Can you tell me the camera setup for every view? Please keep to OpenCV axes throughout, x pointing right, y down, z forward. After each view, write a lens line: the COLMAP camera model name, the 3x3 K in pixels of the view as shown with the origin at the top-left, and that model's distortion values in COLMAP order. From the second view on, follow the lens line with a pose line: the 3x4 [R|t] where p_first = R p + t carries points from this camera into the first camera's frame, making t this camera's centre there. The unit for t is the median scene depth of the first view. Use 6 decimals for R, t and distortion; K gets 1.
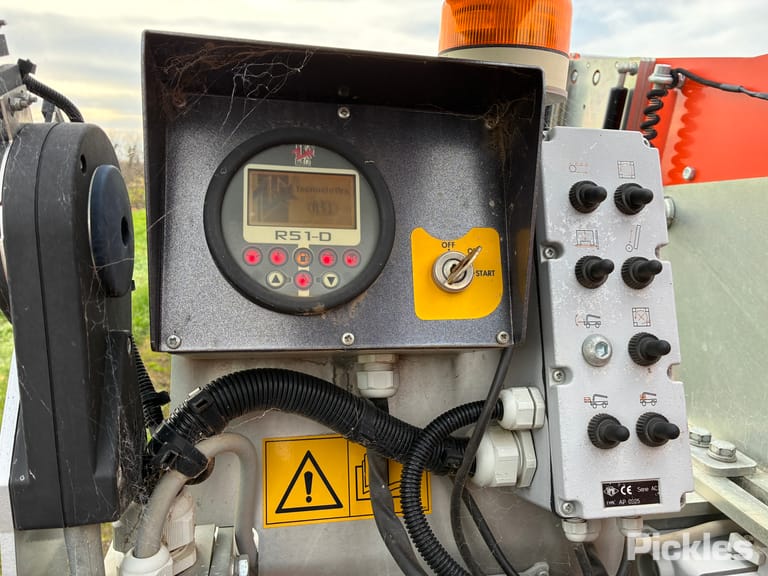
lens RADIAL K [[581.4, 0, 384.4], [0, 581.4, 291.2], [0, 0, 1]] dist [0.047676, -0.067206]
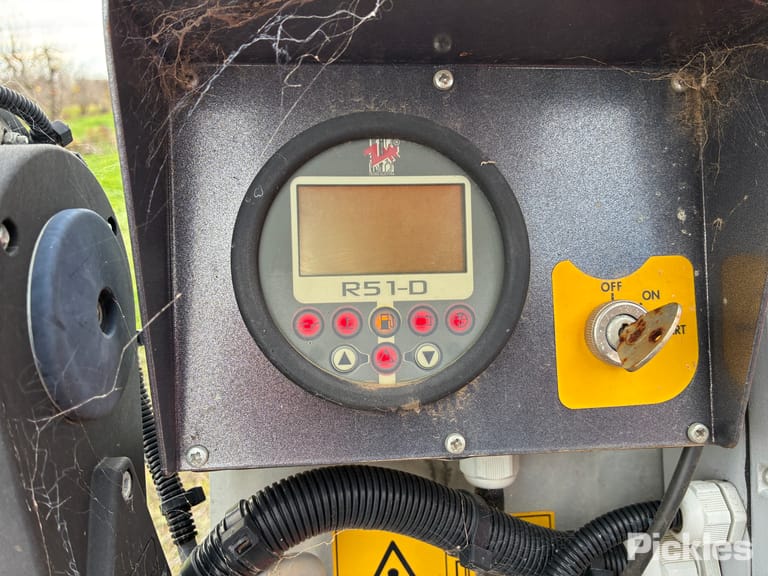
lens RADIAL K [[581.4, 0, 377.6], [0, 581.4, 287.2], [0, 0, 1]] dist [0.047676, -0.067206]
pose [[0.992615, -0.004396, -0.121224, -0.068997], [0.020139, 0.991447, 0.128949, -0.177387], [0.119620, -0.130438, 0.984214, 0.367482]]
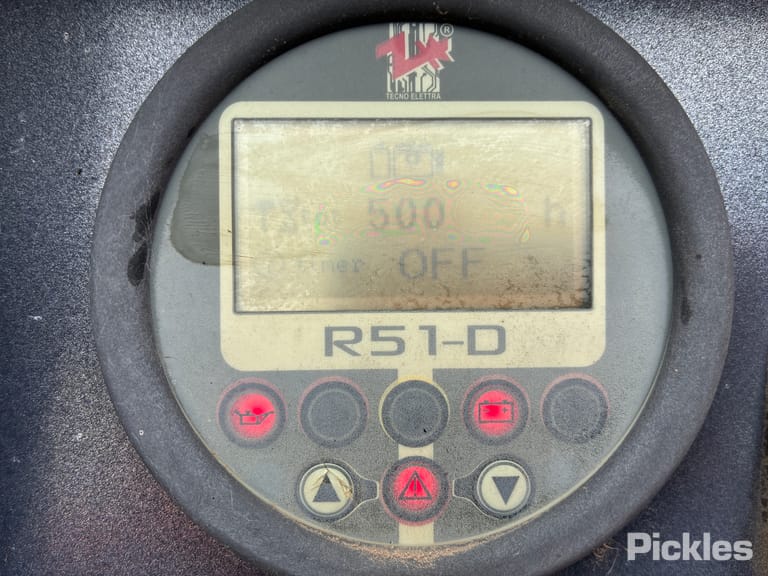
lens RADIAL K [[581.4, 0, 379.4], [0, 581.4, 291.3], [0, 0, 1]] dist [0.047676, -0.067206]
pose [[0.982962, 0.017313, -0.182989, -0.101841], [0.009657, 0.989315, 0.145472, -0.163209], [0.183552, -0.144761, 0.972293, 0.702631]]
